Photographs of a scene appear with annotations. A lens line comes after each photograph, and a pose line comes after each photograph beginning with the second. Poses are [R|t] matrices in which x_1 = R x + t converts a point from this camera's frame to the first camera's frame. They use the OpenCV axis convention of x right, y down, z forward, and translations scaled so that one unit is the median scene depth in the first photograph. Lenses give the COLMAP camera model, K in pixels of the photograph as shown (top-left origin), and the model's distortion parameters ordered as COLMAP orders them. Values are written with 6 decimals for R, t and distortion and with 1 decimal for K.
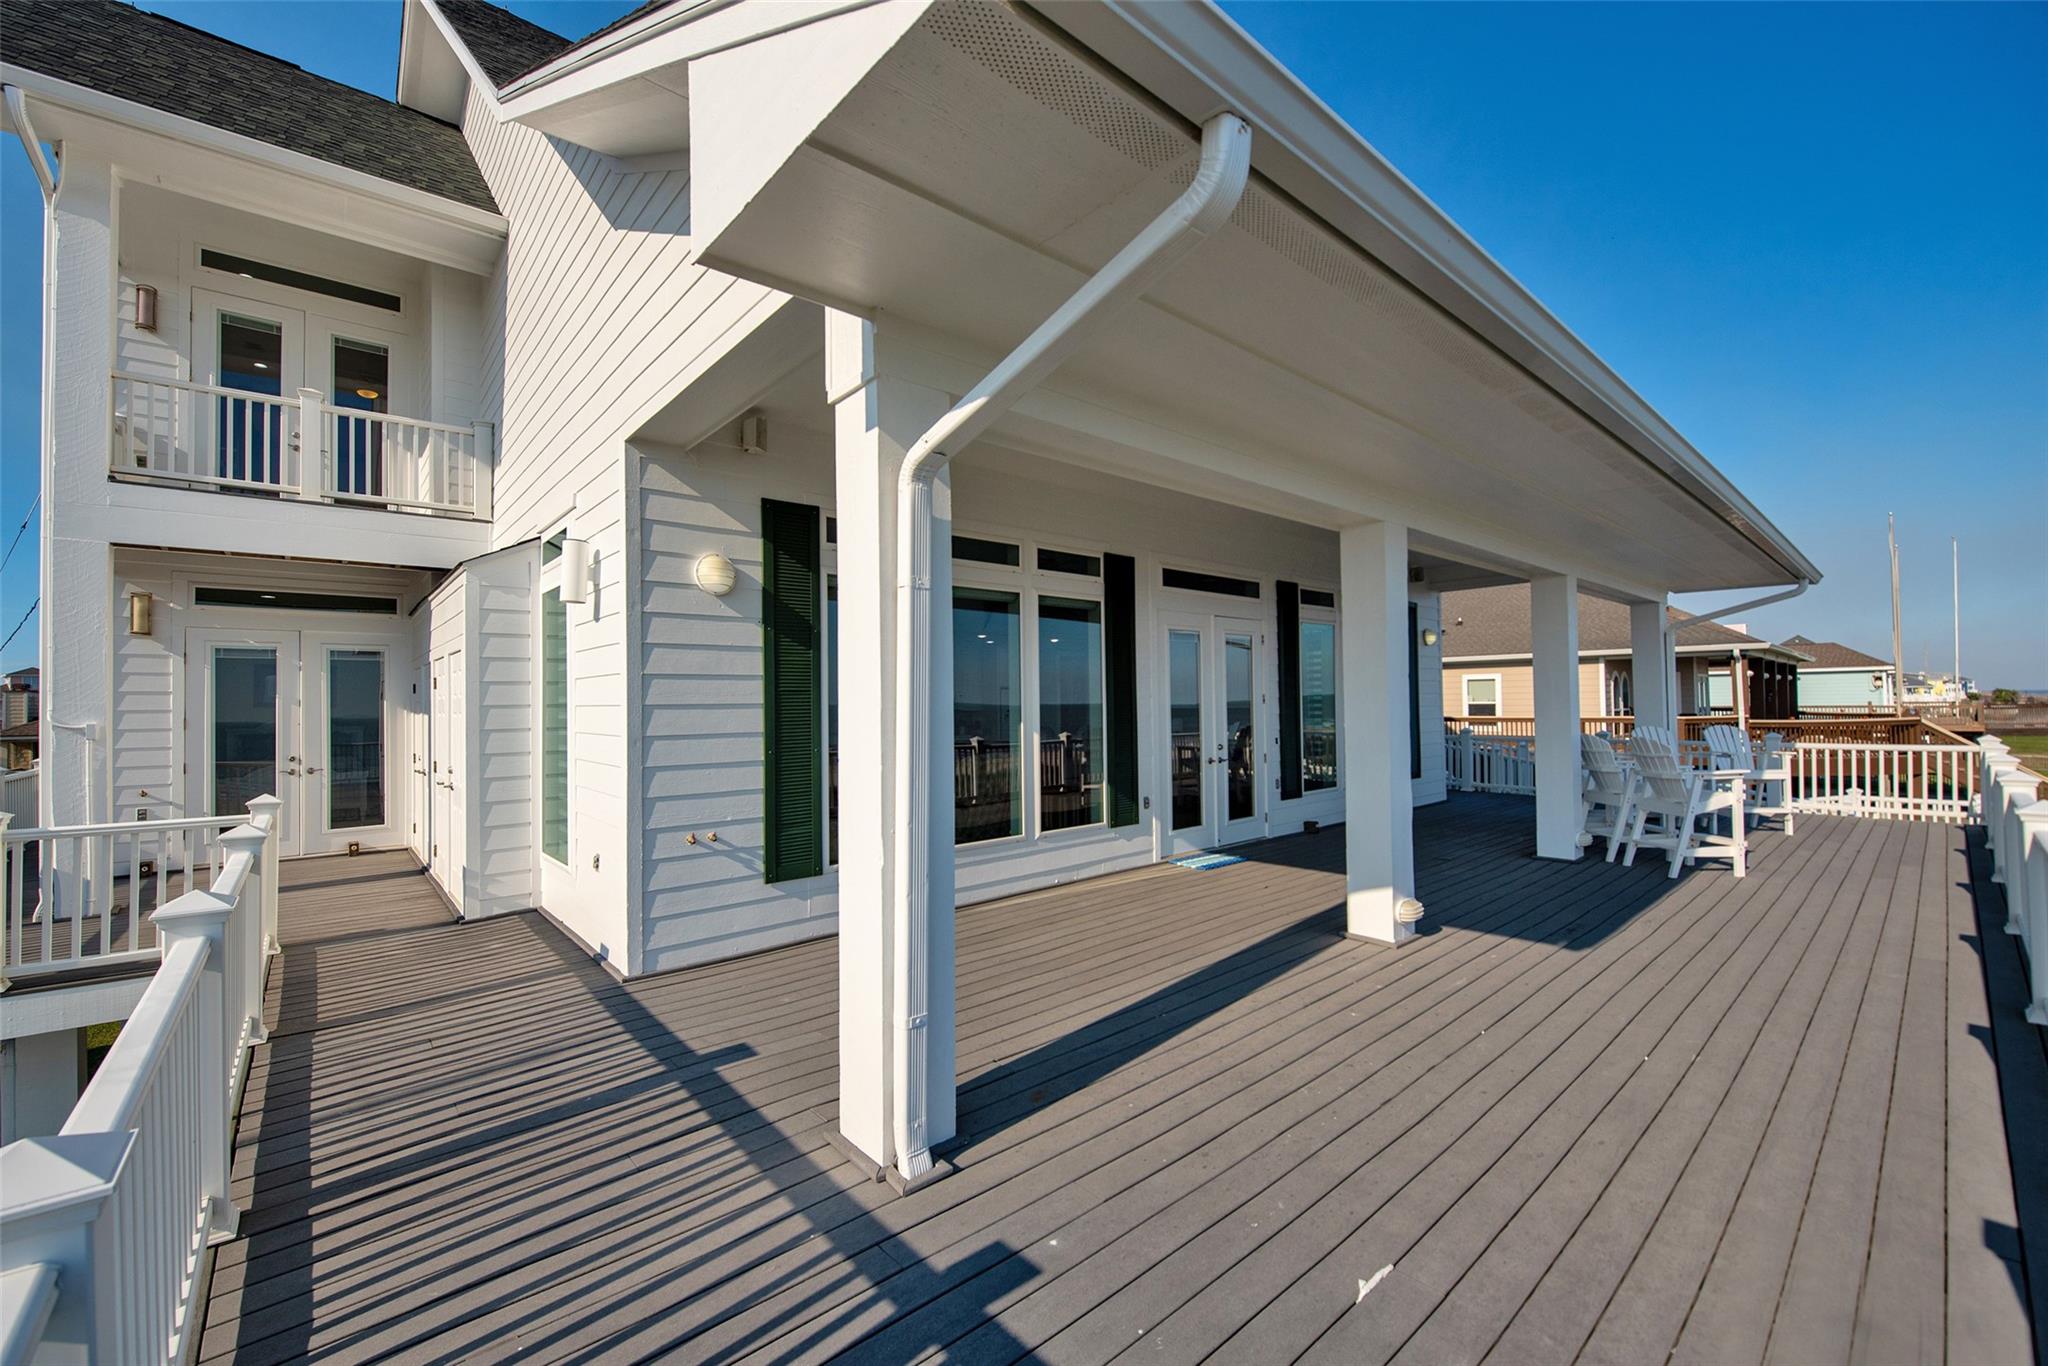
lens RADIAL K [[822.4, 0, 1022.0], [0, 822.4, 677.5], [0, 0, 1]] dist [-0.007955, -0.000545]
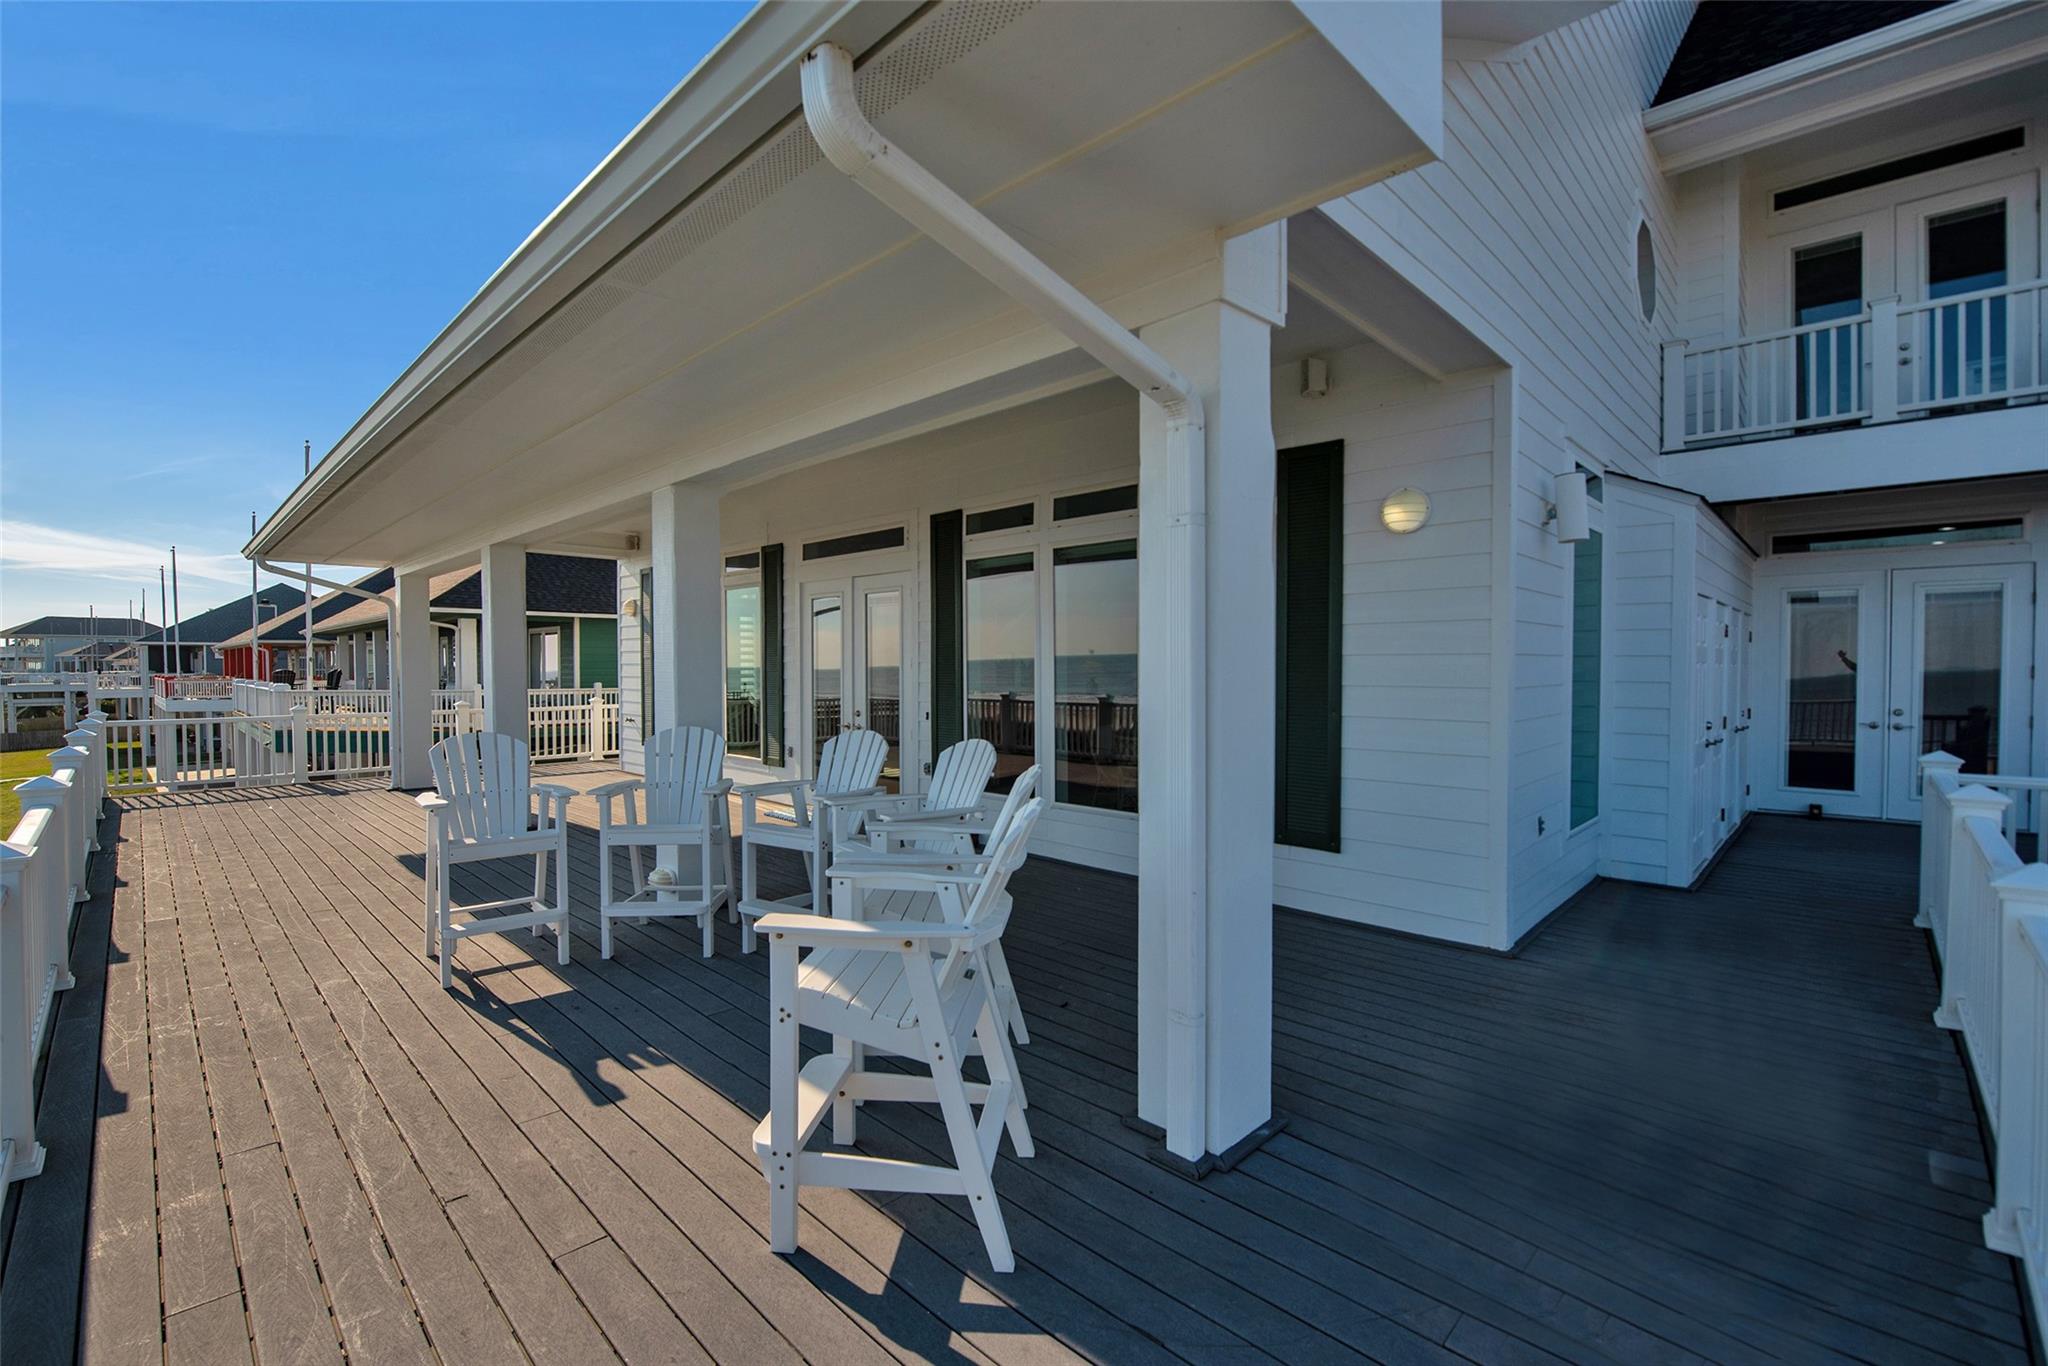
lens RADIAL K [[866.7, 0, 1024.1], [0, 866.7, 673.7], [0, 0, 1]] dist [-0.002430, 0.000733]
pose [[0.079695, 0.025000, -0.996506, 1.171346], [0.032777, 0.999079, 0.027686, 0.015061], [0.996280, -0.034868, 0.078802, 1.030544]]
